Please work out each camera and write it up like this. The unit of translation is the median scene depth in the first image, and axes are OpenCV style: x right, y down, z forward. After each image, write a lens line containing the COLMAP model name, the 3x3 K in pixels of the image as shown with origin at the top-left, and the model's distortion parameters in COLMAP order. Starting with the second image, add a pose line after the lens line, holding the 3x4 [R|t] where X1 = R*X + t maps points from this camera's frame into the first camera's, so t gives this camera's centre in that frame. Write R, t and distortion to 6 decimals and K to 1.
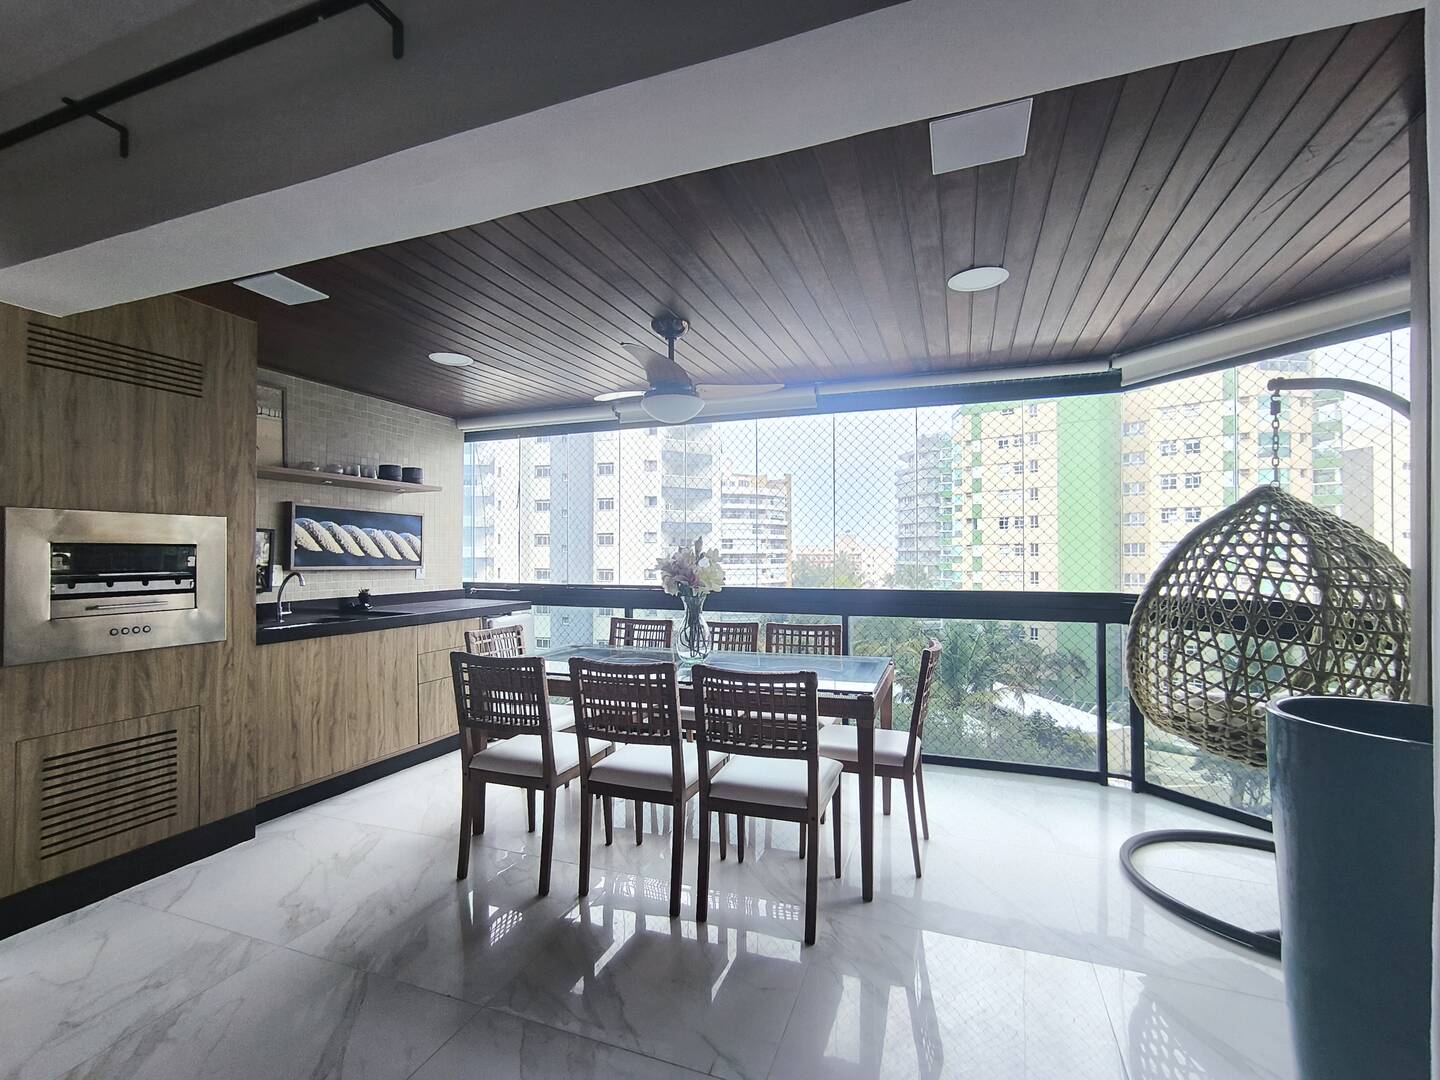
lens RADIAL K [[646.0, 0, 715.5], [0, 646.0, 548.8], [0, 0, 1]] dist [-0.004102, 0.000280]
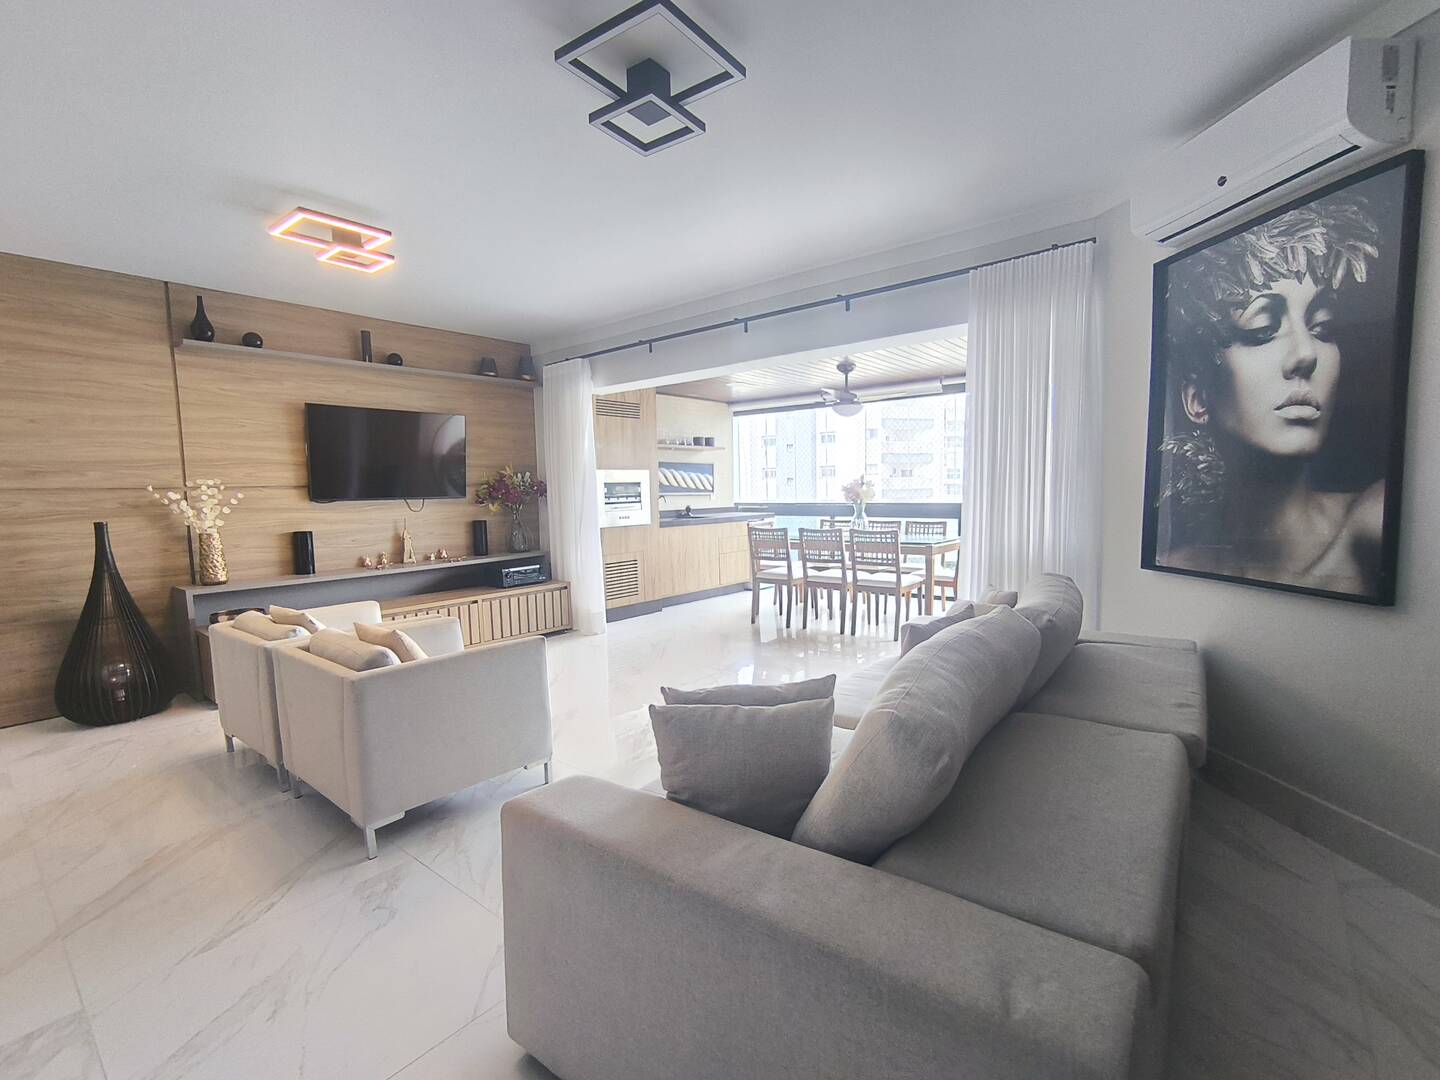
lens RADIAL K [[646.0, 0, 715.5], [0, 646.0, 548.8], [0, 0, 1]] dist [-0.004102, 0.000280]
pose [[0.942706, 0.013928, -0.333334, 0.232572], [0.020945, 0.994686, 0.100798, 0.002564], [0.332966, -0.102005, 0.937405, -1.116056]]
